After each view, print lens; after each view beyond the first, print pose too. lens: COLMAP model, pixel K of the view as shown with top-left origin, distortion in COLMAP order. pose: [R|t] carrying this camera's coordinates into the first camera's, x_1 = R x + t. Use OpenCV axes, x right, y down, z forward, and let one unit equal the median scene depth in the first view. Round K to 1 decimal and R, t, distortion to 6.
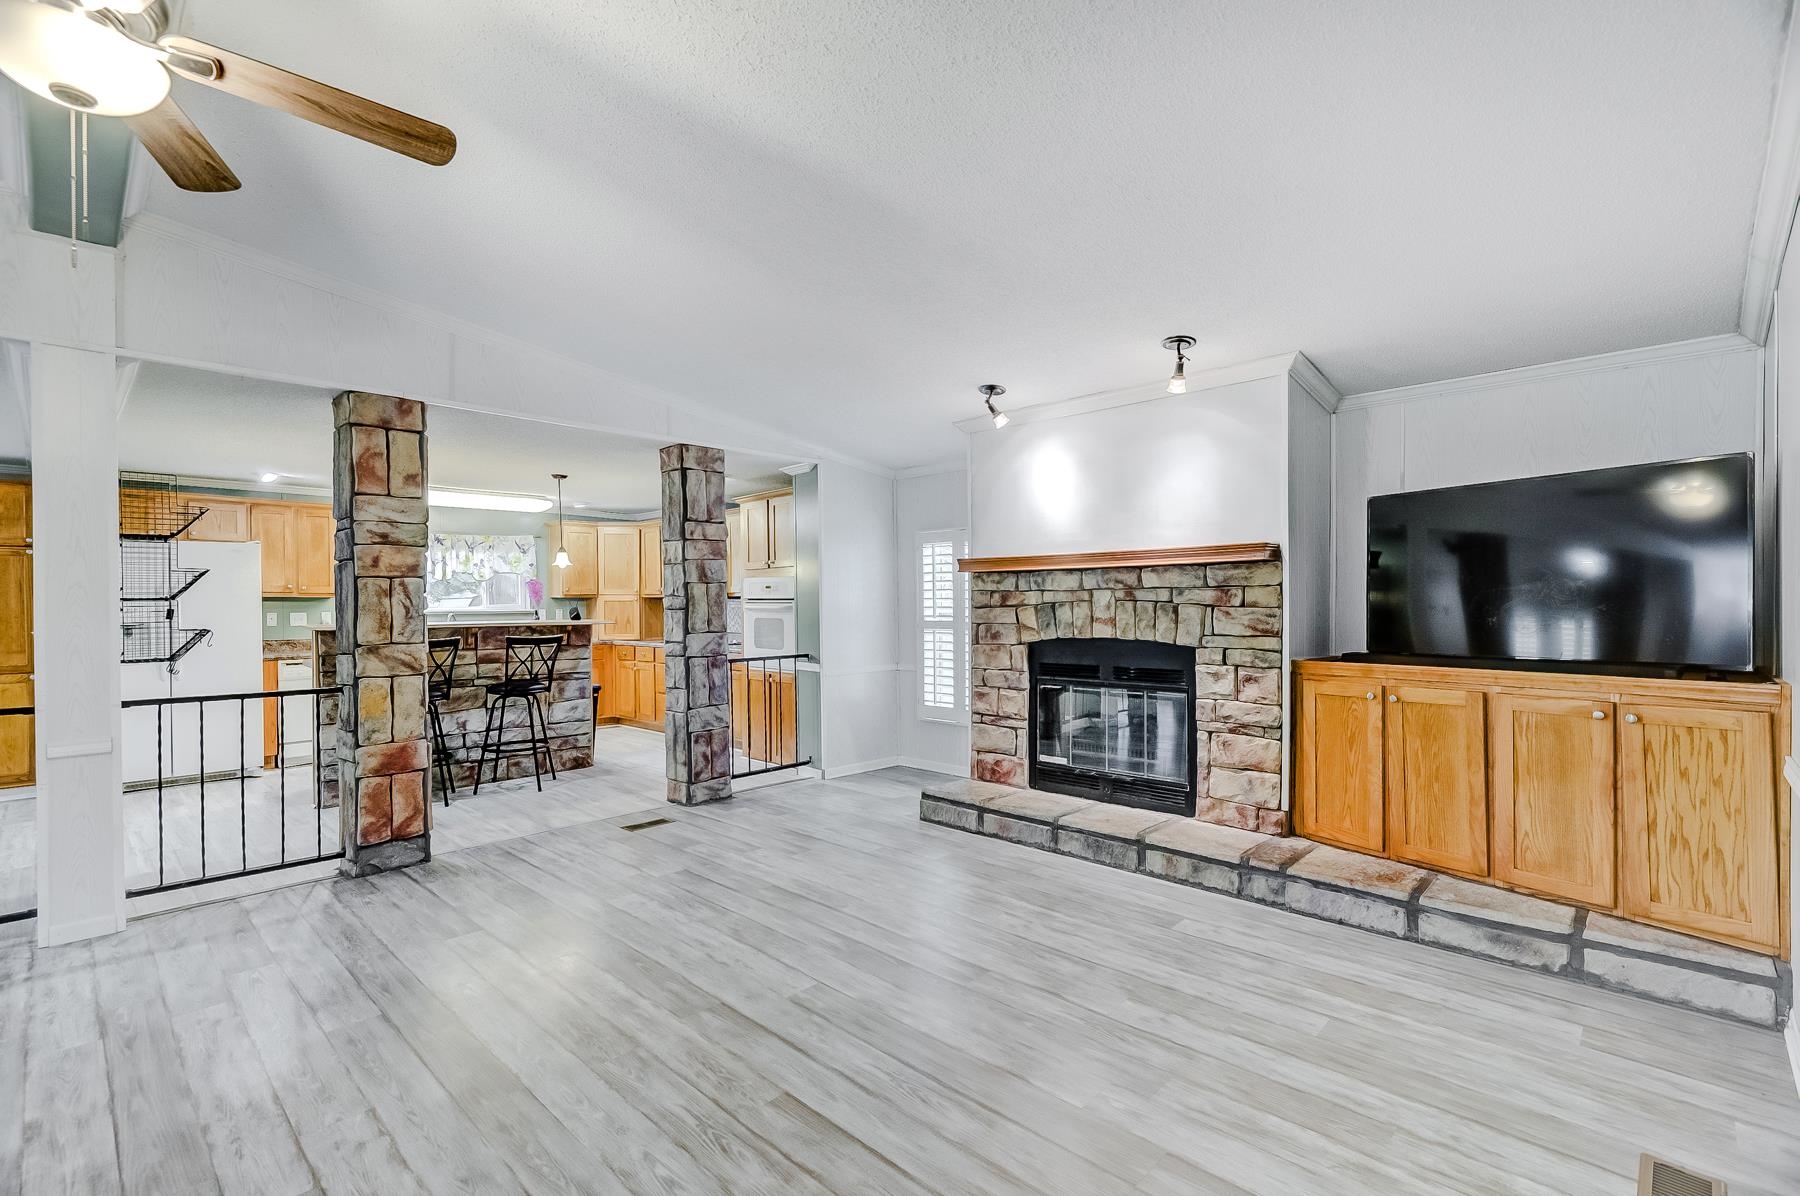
lens RADIAL K [[828.6, 0, 908.8], [0, 828.6, 599.0], [0, 0, 1]] dist [-0.007647, 0.000596]
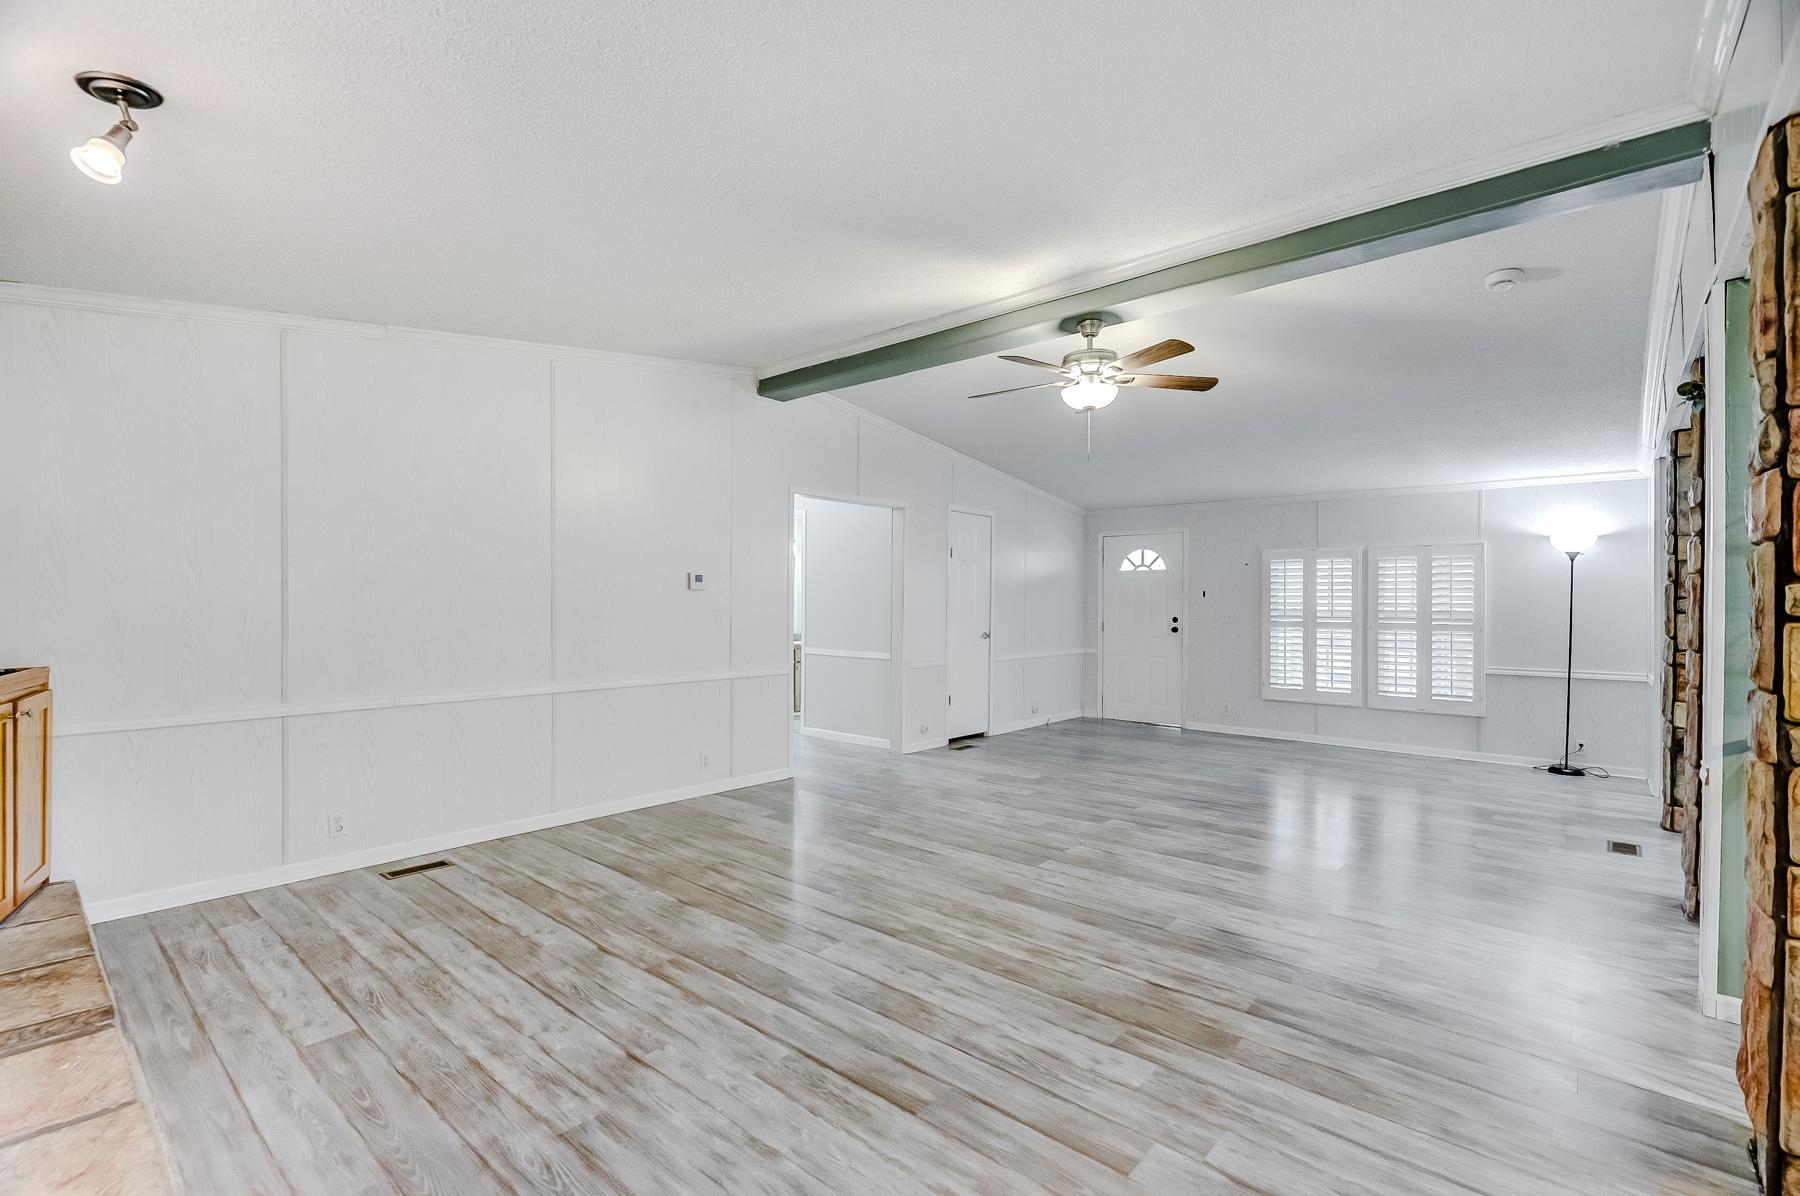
lens RADIAL K [[828.6, 0, 901.3], [0, 828.6, 603.2], [0, 0, 1]] dist [-0.007647, 0.000596]
pose [[-0.999387, -0.000546, -0.035011, -0.184395], [-0.000407, 0.999992, -0.003964, 0.012738], [0.035013, -0.003947, -0.999379, 2.096926]]
